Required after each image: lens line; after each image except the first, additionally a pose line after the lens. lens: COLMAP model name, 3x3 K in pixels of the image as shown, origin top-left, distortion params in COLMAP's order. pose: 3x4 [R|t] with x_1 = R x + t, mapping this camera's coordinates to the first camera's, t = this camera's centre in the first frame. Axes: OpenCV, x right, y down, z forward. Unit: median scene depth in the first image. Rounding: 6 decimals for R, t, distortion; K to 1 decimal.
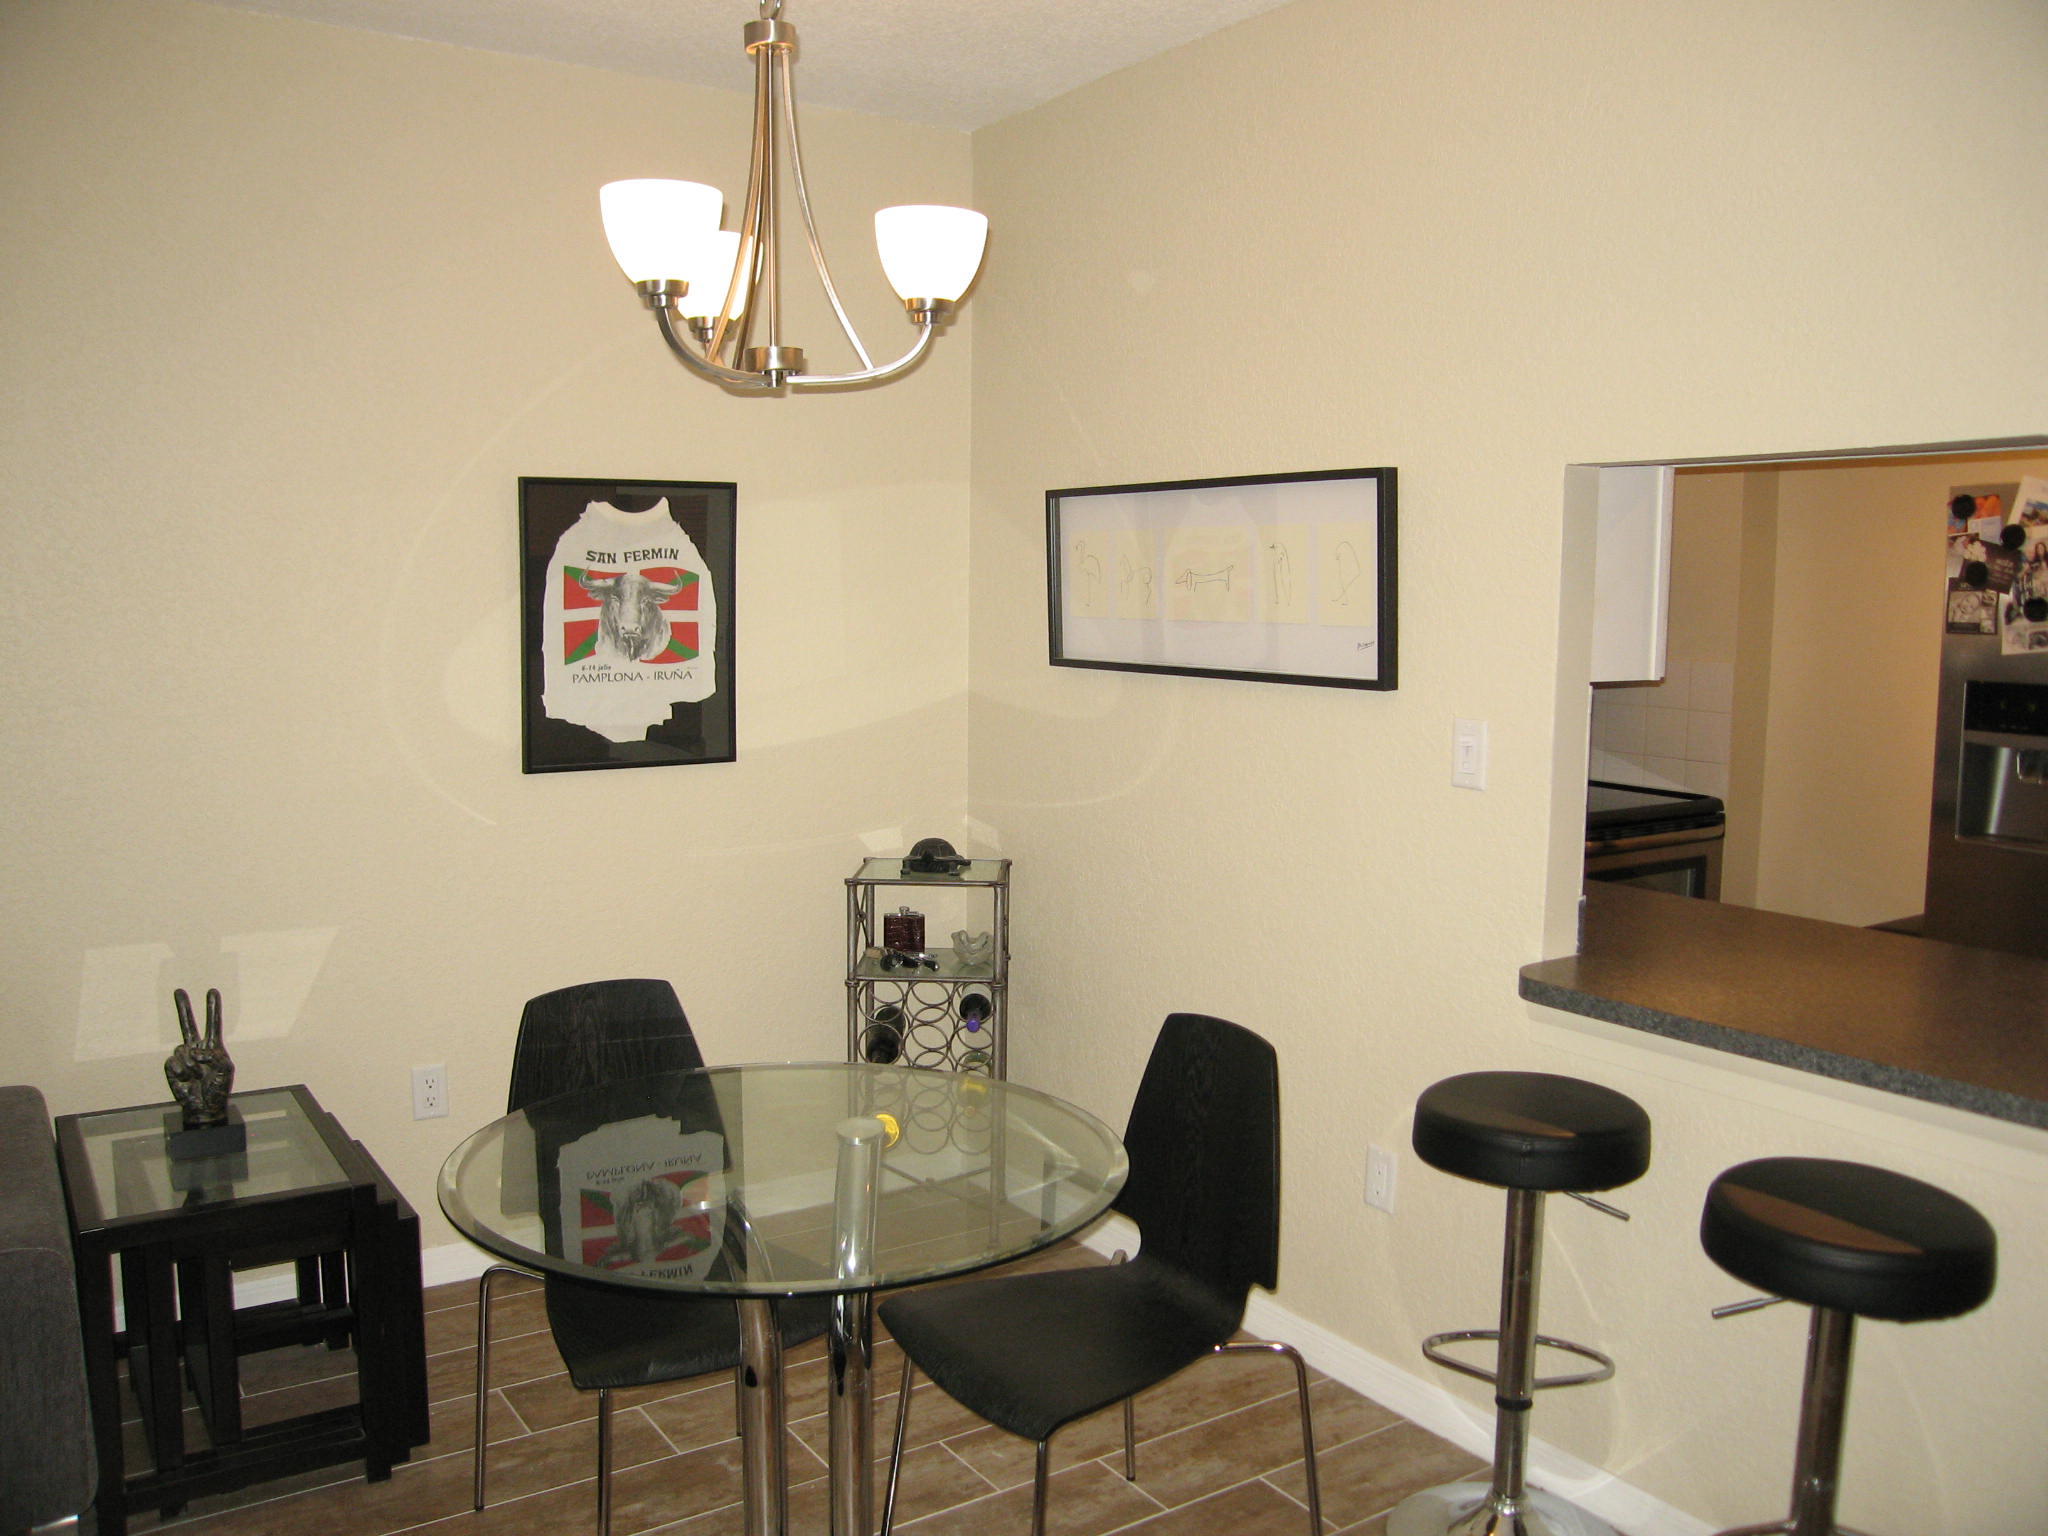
lens RADIAL K [[1697.4, 0, 1024.0], [0, 1697.4, 768.0], [0, 0, 1]] dist [-0.151482, 0.124073]
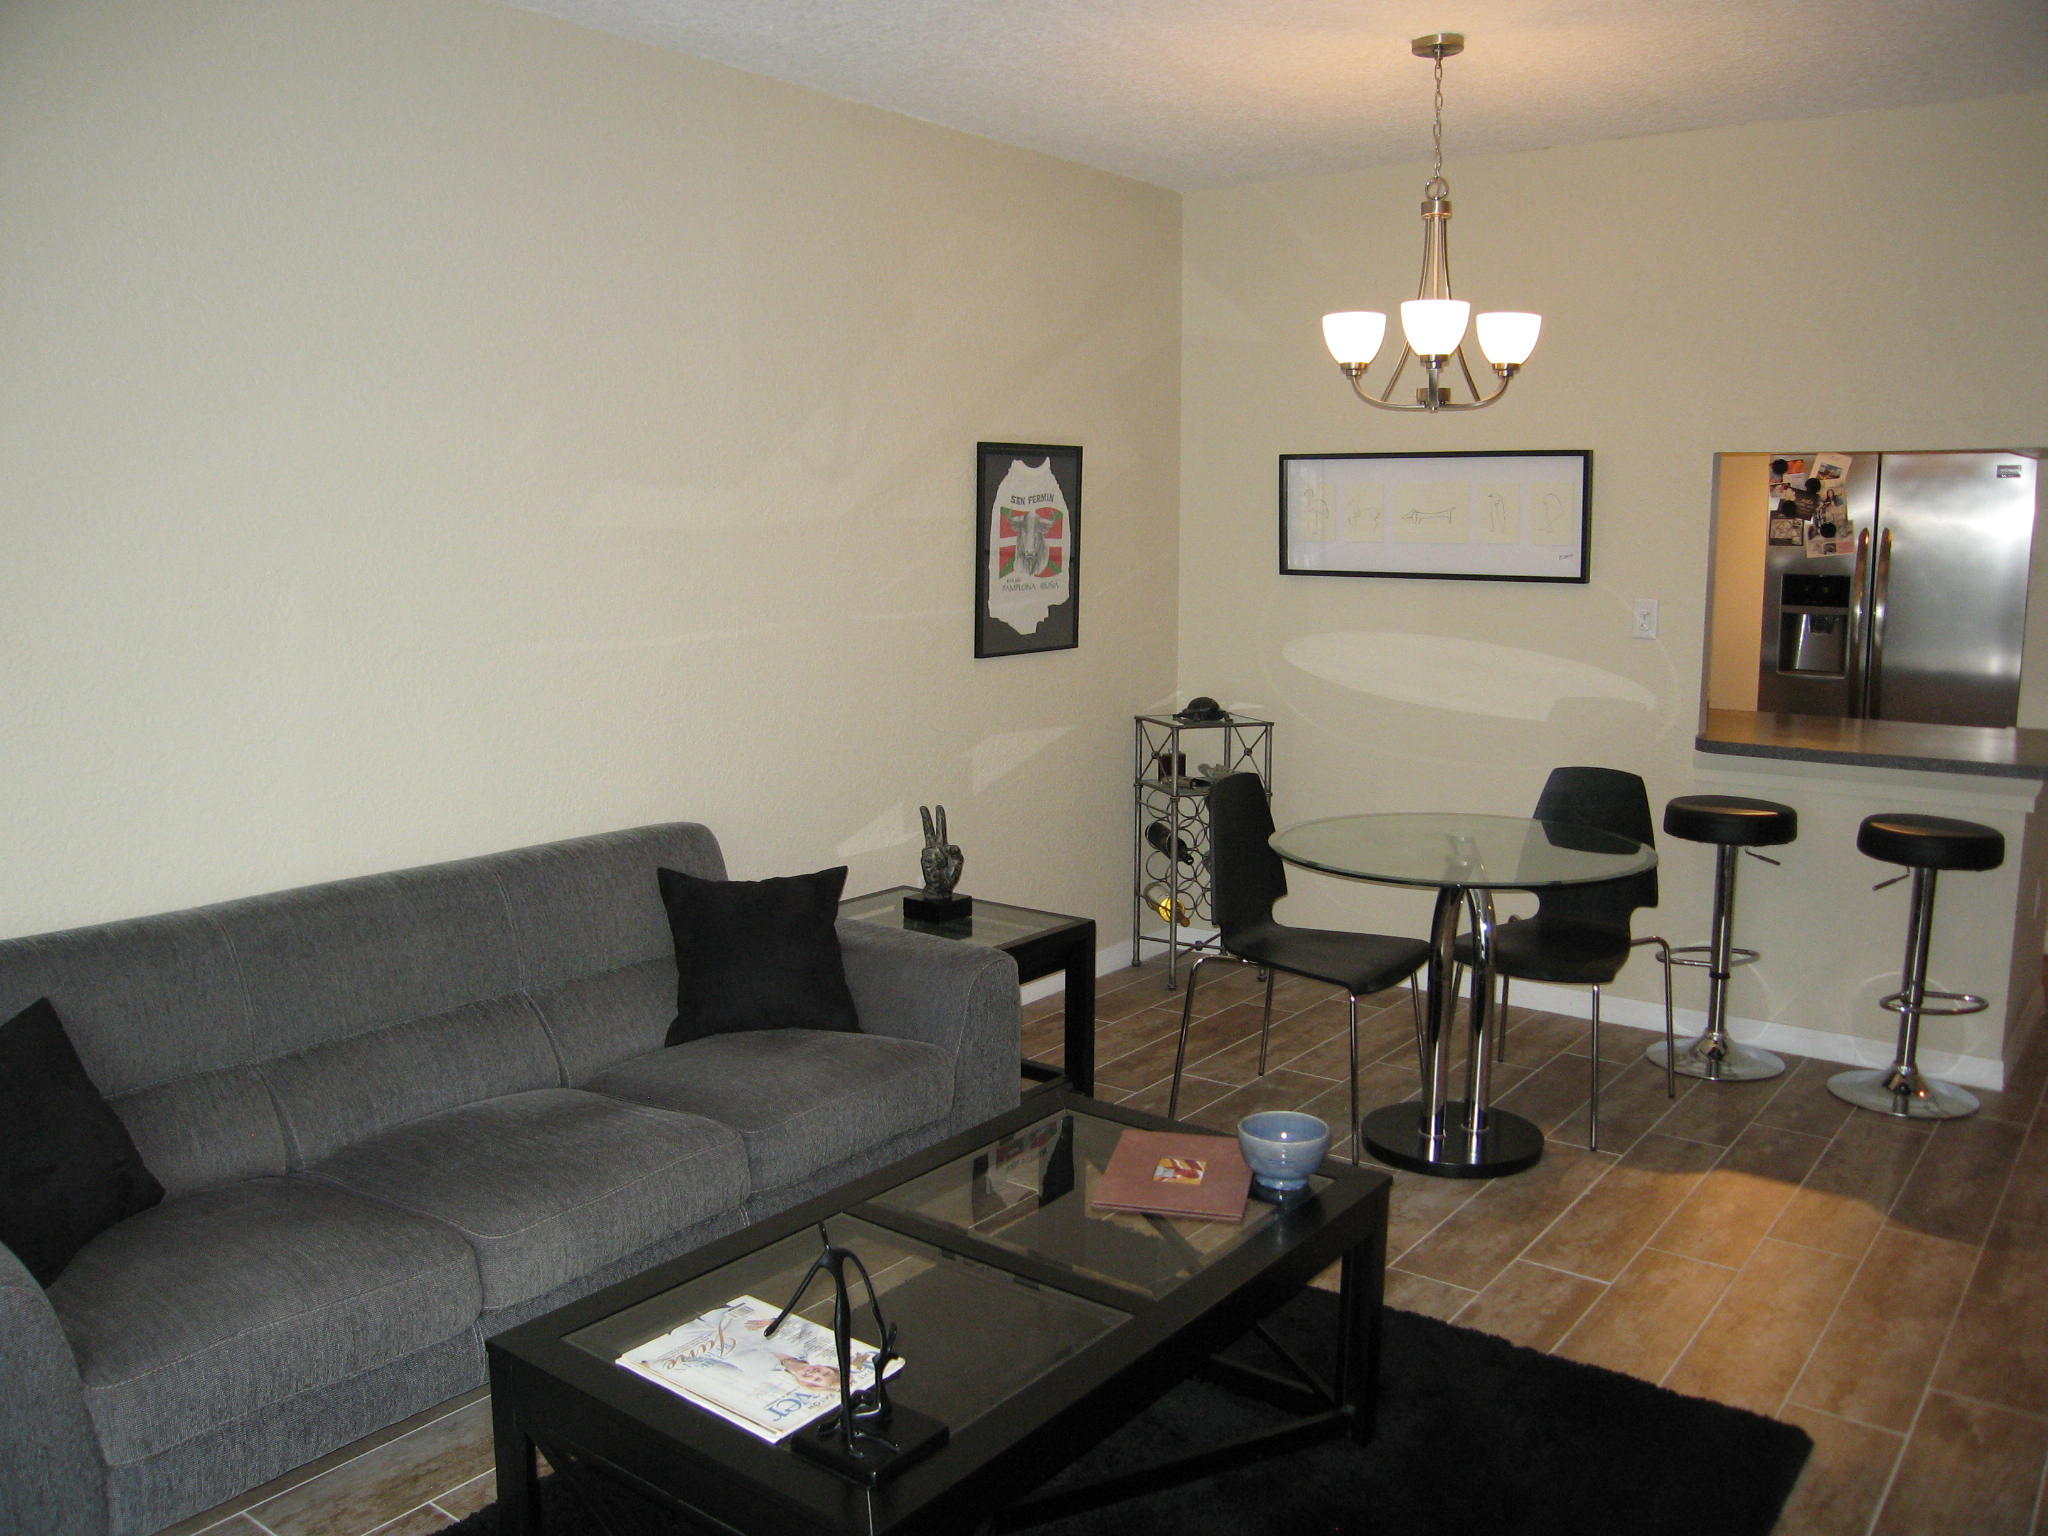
lens RADIAL K [[1697.4, 0, 1024.0], [0, 1697.4, 768.0], [0, 0, 1]] dist [-0.151482, 0.124073]
pose [[0.945620, -0.057000, 0.320240, -0.698599], [0.043218, 0.997814, 0.049987, 0.024784], [-0.322389, -0.033428, 0.946017, -0.323747]]
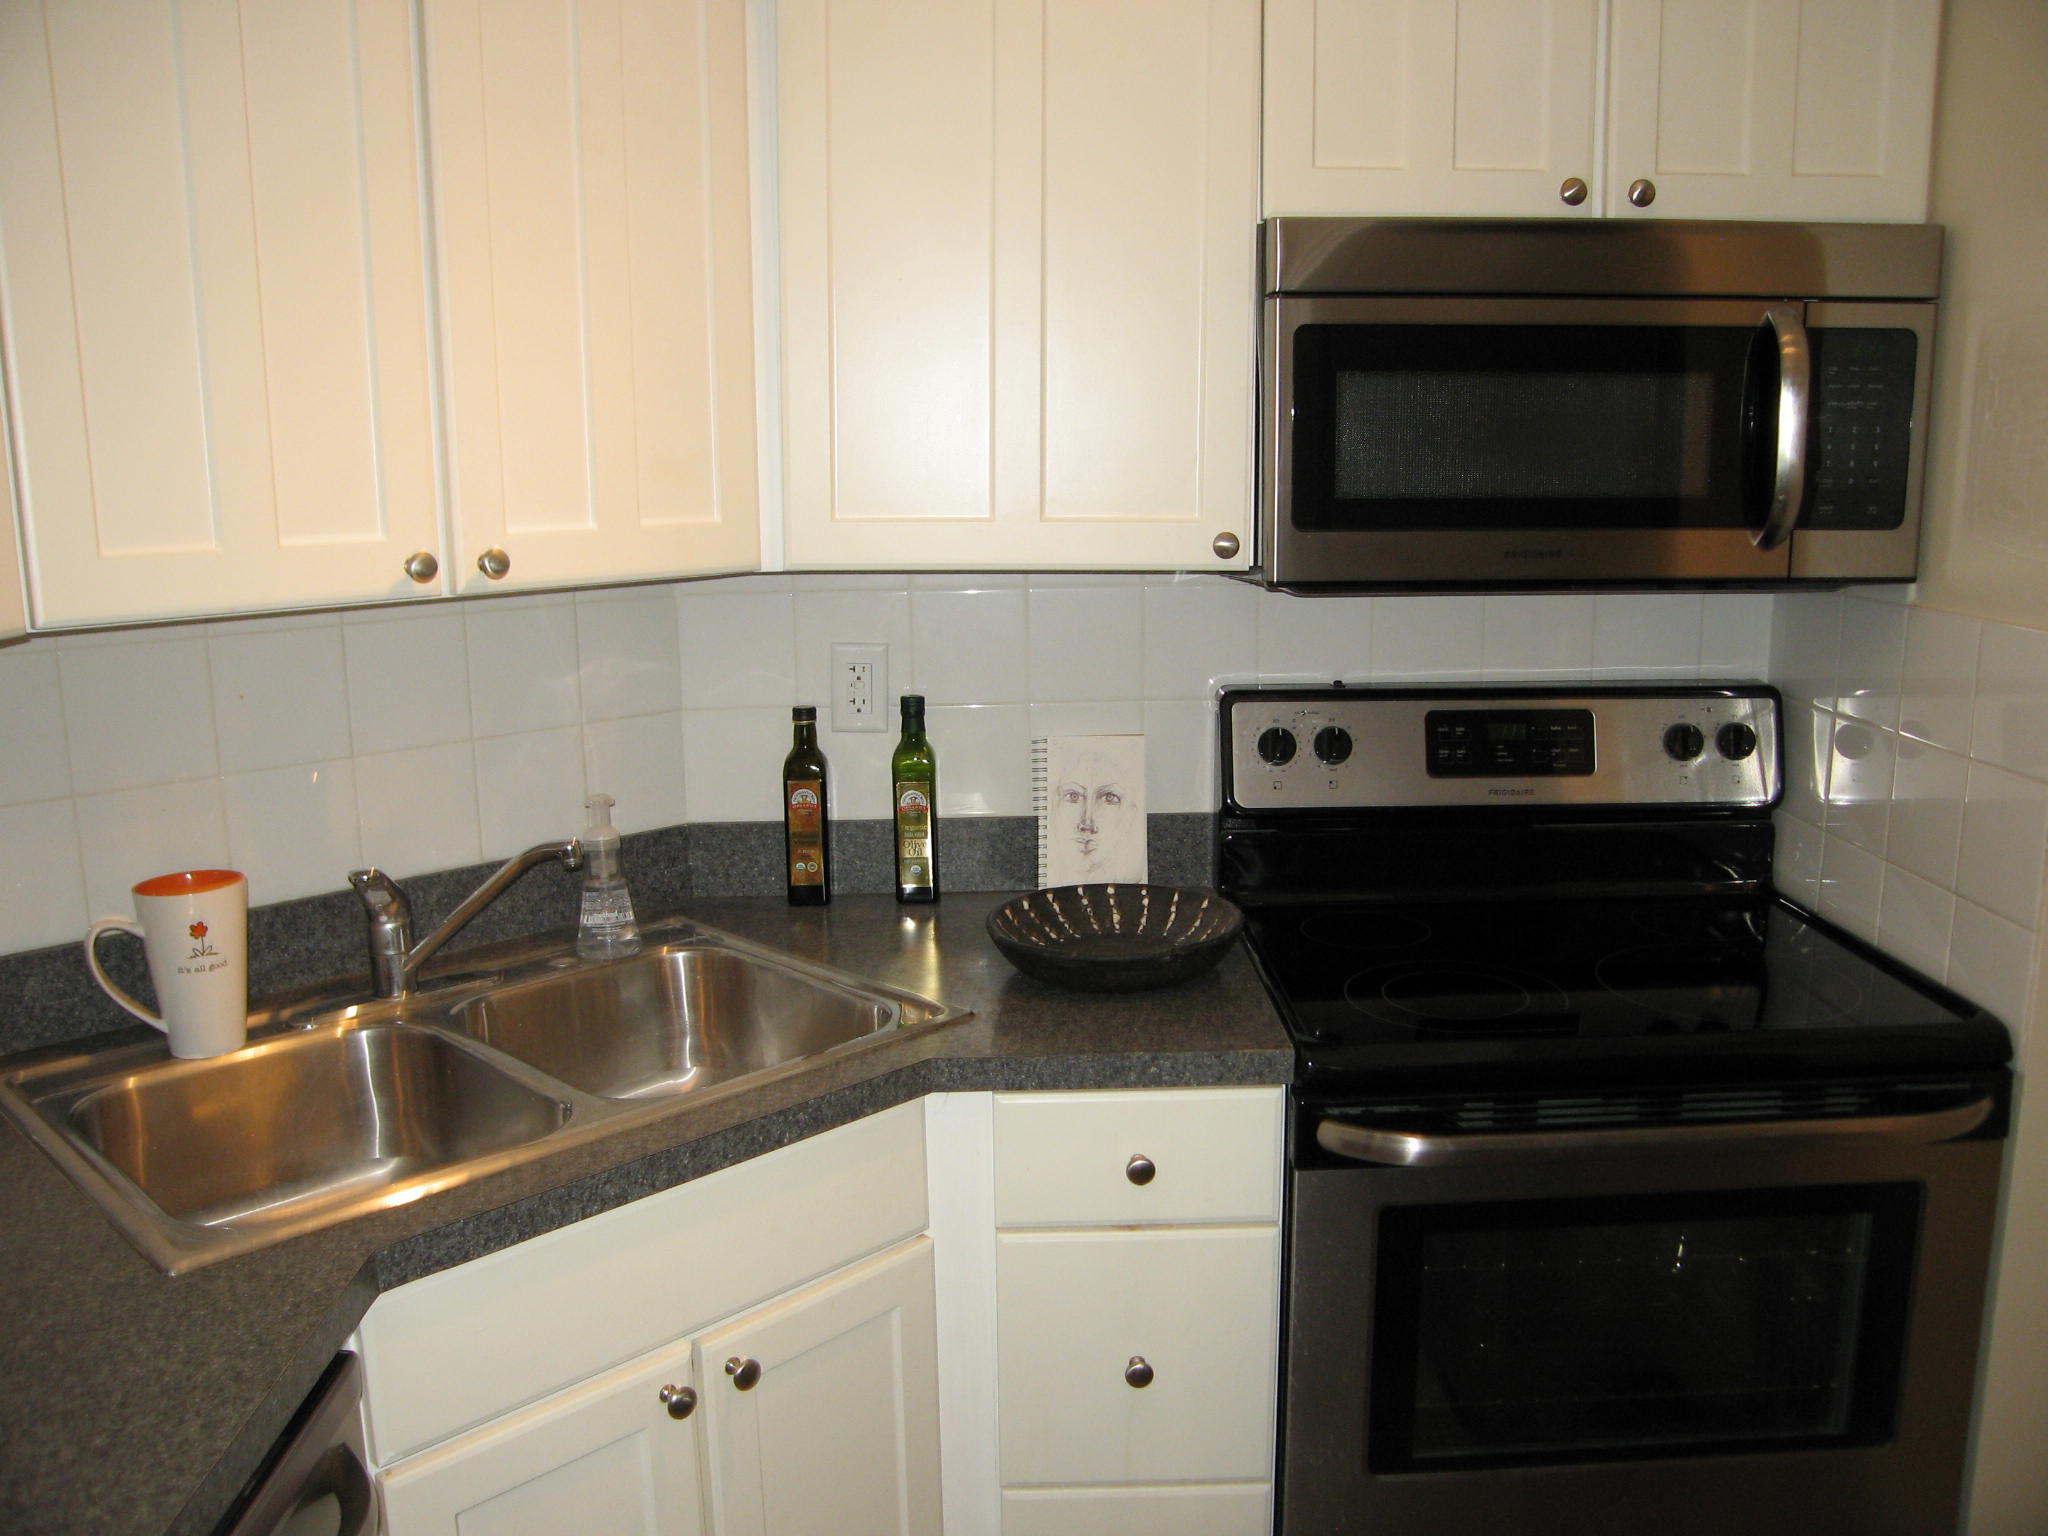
lens RADIAL K [[1697.4, 0, 1024.0], [0, 1697.4, 768.0], [0, 0, 1]] dist [-0.151482, 0.124073]
pose [[0.840997, 0.080844, -0.534966, 0.574196], [-0.038795, 0.995239, 0.089413, -0.077383], [0.539648, -0.054442, 0.840129, 0.820965]]
